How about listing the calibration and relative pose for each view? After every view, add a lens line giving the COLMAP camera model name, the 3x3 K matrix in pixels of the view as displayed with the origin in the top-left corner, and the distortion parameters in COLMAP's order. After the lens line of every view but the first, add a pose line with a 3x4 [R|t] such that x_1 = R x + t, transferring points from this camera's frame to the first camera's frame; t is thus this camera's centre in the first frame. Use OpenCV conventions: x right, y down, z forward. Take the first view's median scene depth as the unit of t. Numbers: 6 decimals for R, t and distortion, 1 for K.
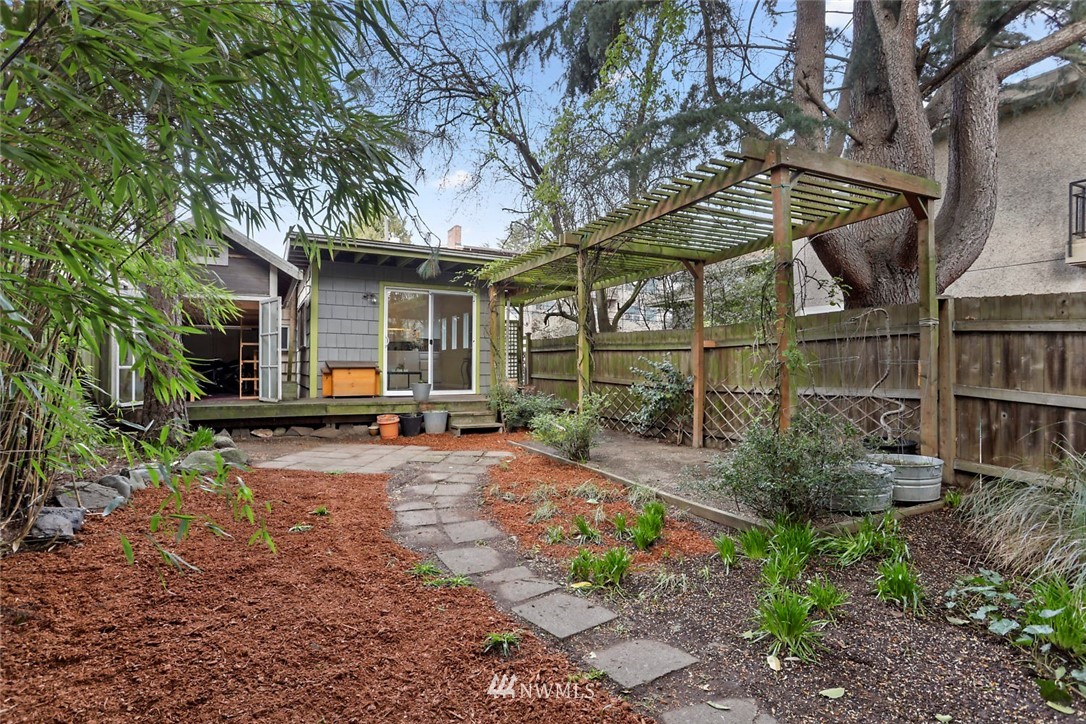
lens RADIAL K [[527.3, 0, 538.6], [0, 527.3, 357.4], [0, 0, 1]] dist [-0.057154, 0.032140]
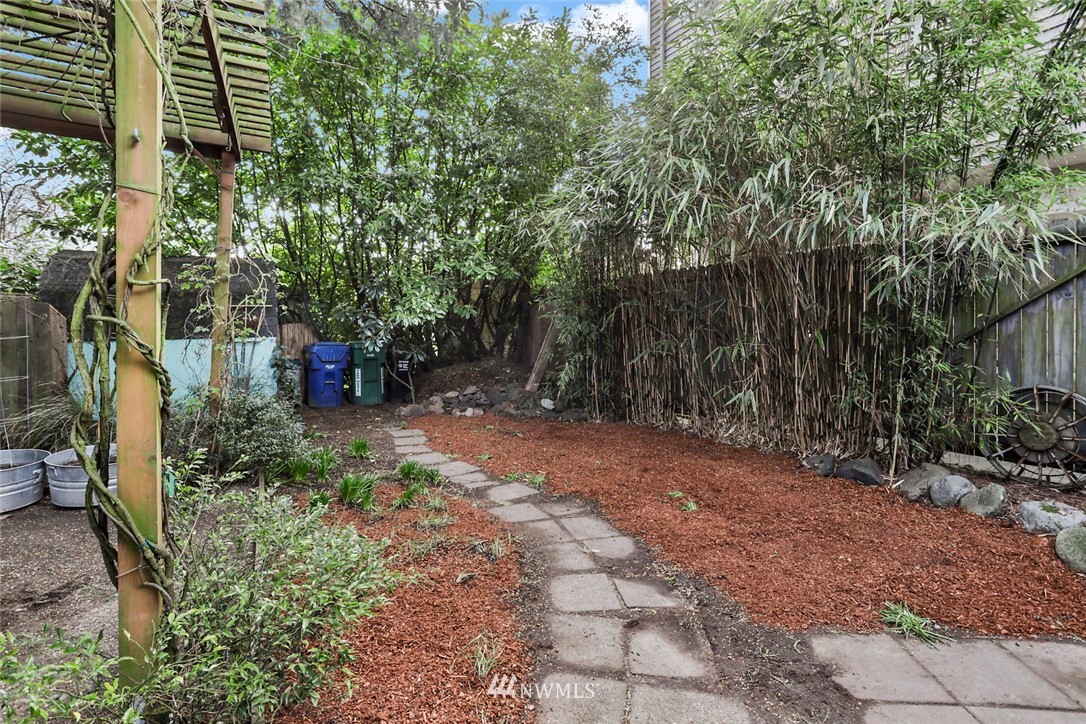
lens RADIAL K [[538.9, 0, 541.9], [0, 538.9, 359.3], [0, 0, 1]] dist [-0.063795, 0.042304]
pose [[-0.998668, -0.004580, -0.051384, -0.063239], [-0.007196, 0.998681, 0.050832, -0.003573], [0.051083, 0.051134, -0.997385, 1.040164]]
